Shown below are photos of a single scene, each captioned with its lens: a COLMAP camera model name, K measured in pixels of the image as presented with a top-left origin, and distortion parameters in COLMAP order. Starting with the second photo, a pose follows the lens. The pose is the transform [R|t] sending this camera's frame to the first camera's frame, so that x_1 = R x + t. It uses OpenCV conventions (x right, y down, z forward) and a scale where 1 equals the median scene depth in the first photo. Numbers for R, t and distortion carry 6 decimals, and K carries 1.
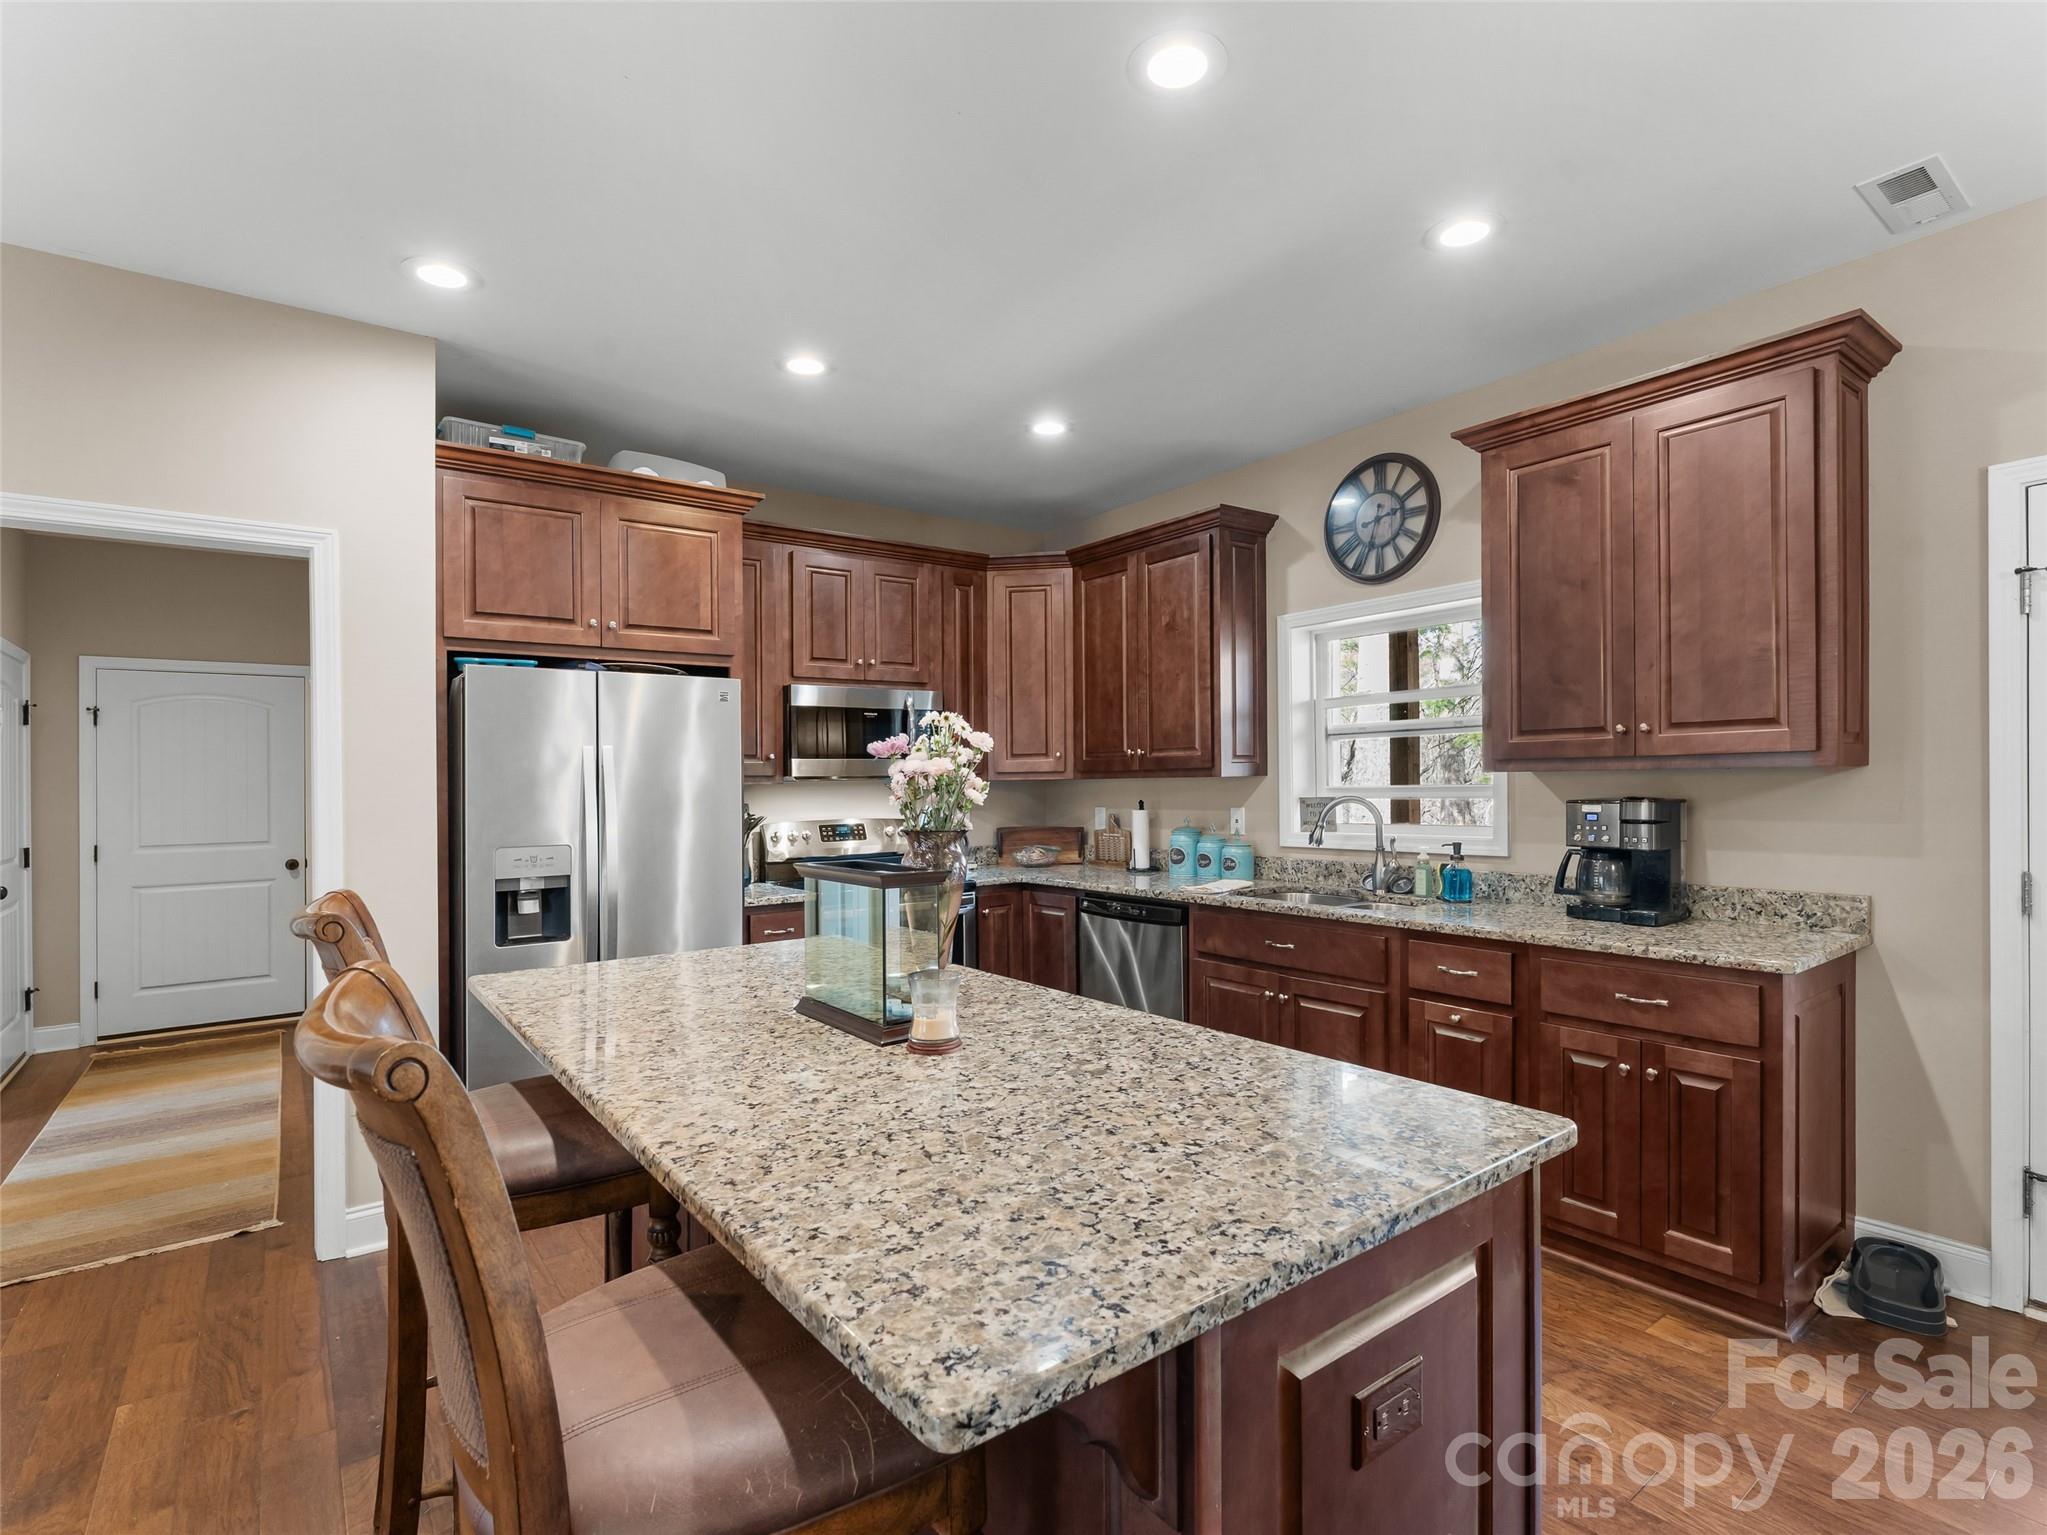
lens RADIAL K [[992.3, 0, 963.3], [0, 992.3, 819.9], [0, 0, 1]] dist [-0.010611, 0.003444]
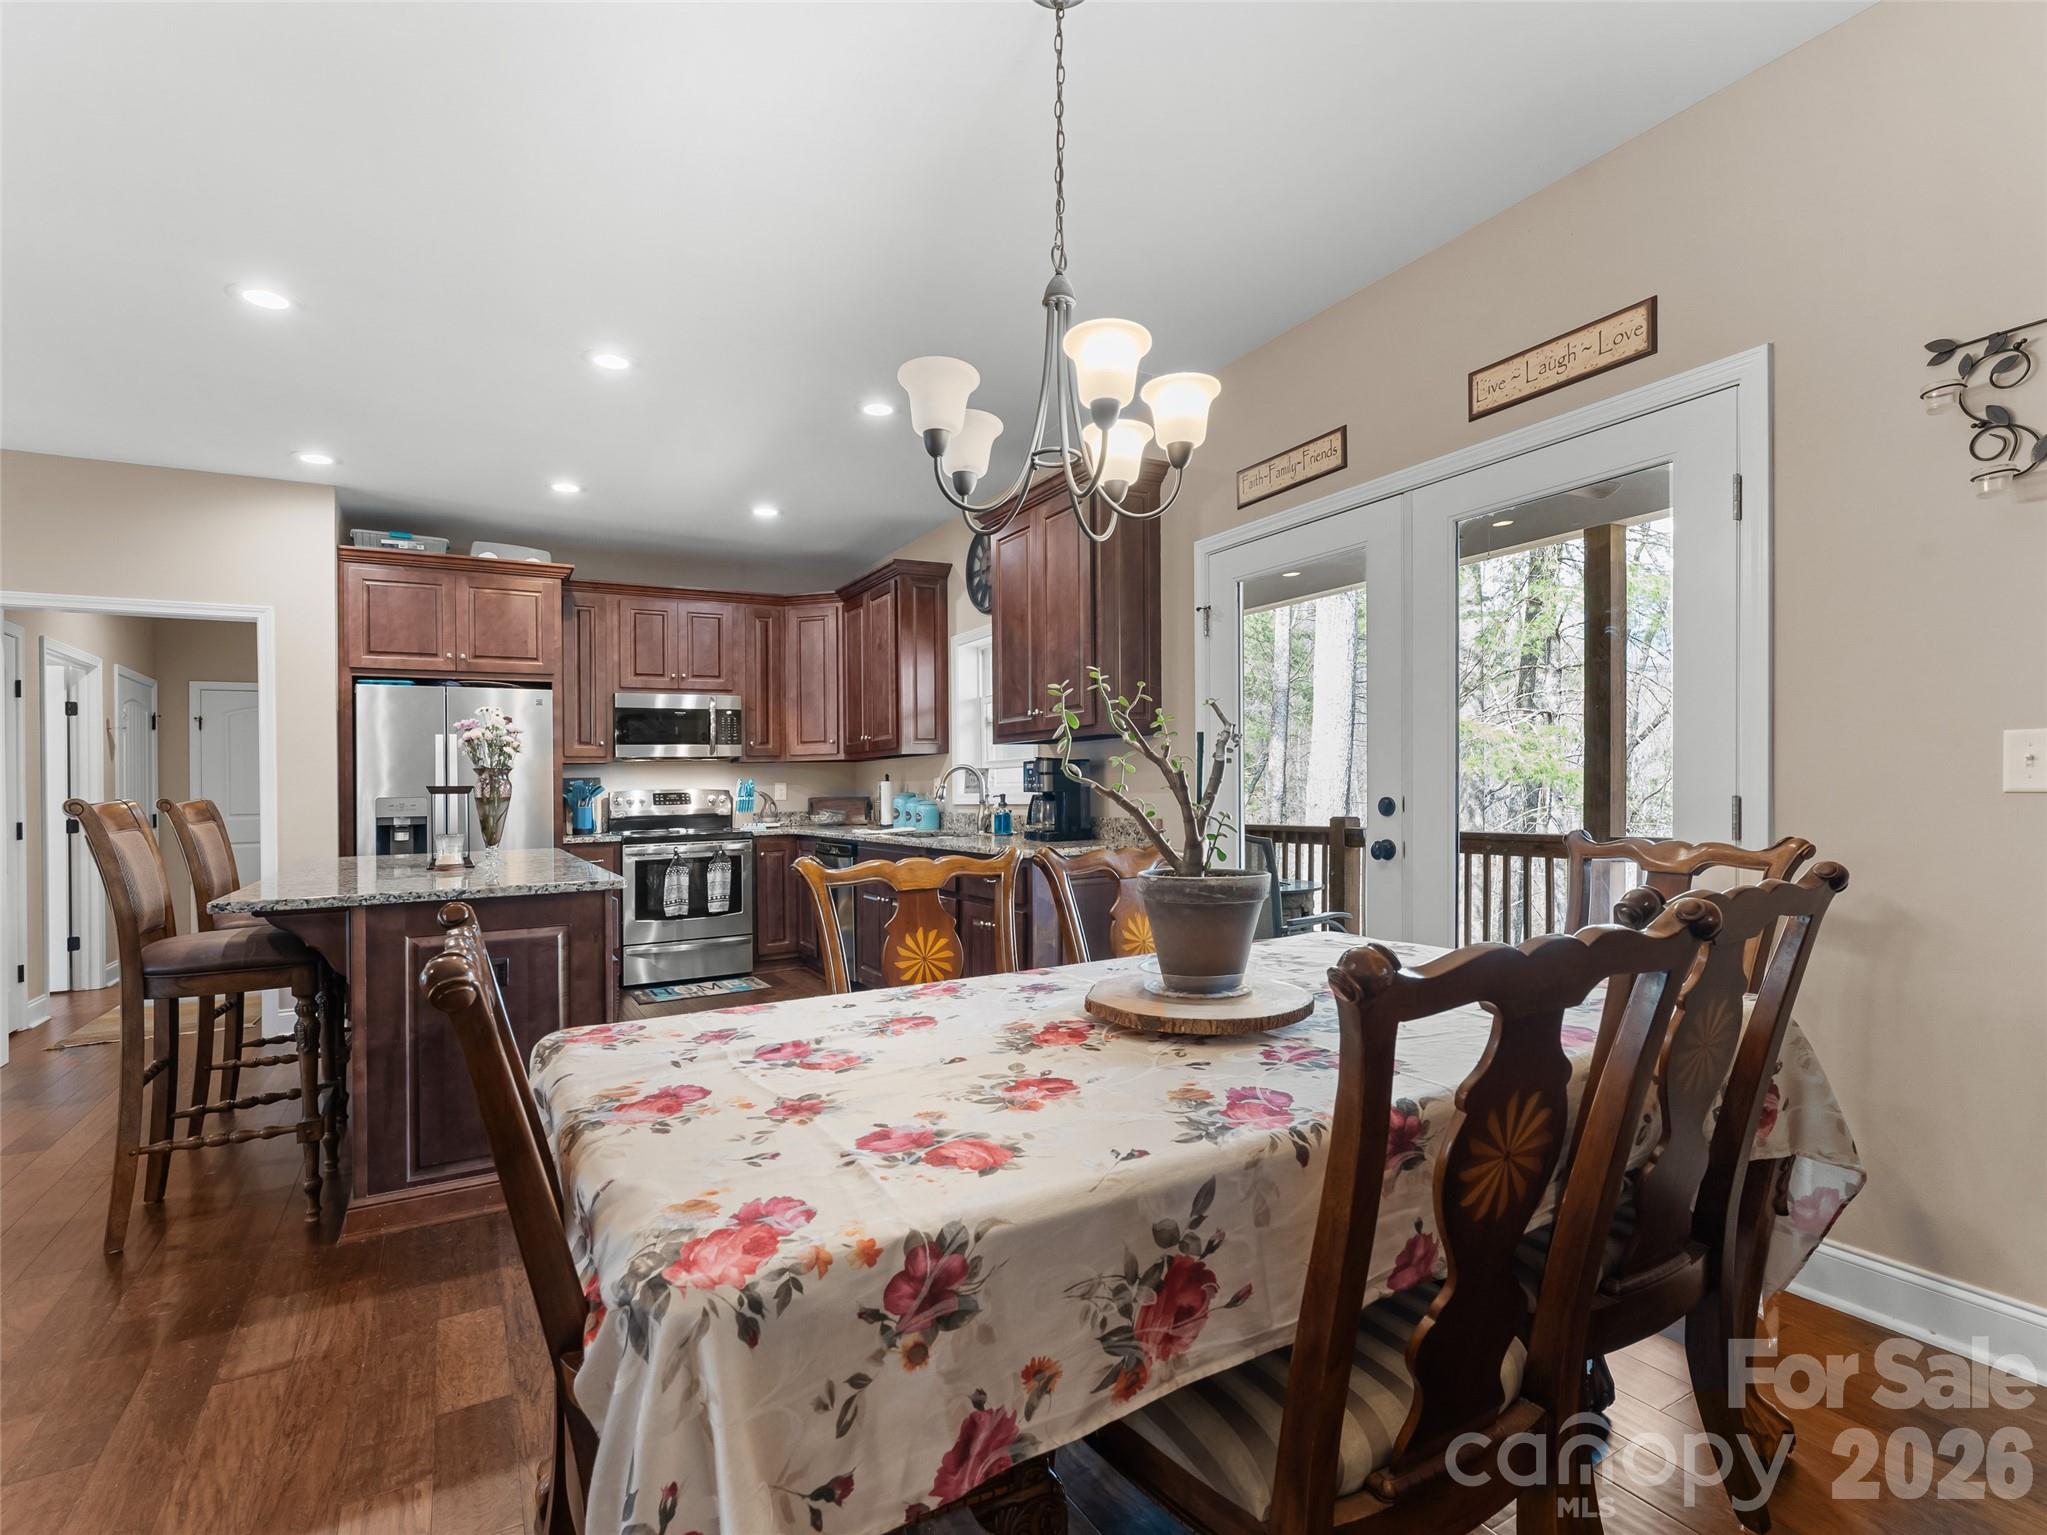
lens RADIAL K [[992.3, 0, 972.6], [0, 992.3, 826.0], [0, 0, 1]] dist [-0.010611, 0.003444]
pose [[0.992596, -0.000172, -0.121464, 0.559739], [0.000093, 1.000000, -0.000658, 0.061731], [0.121464, 0.000642, 0.992596, -0.390738]]
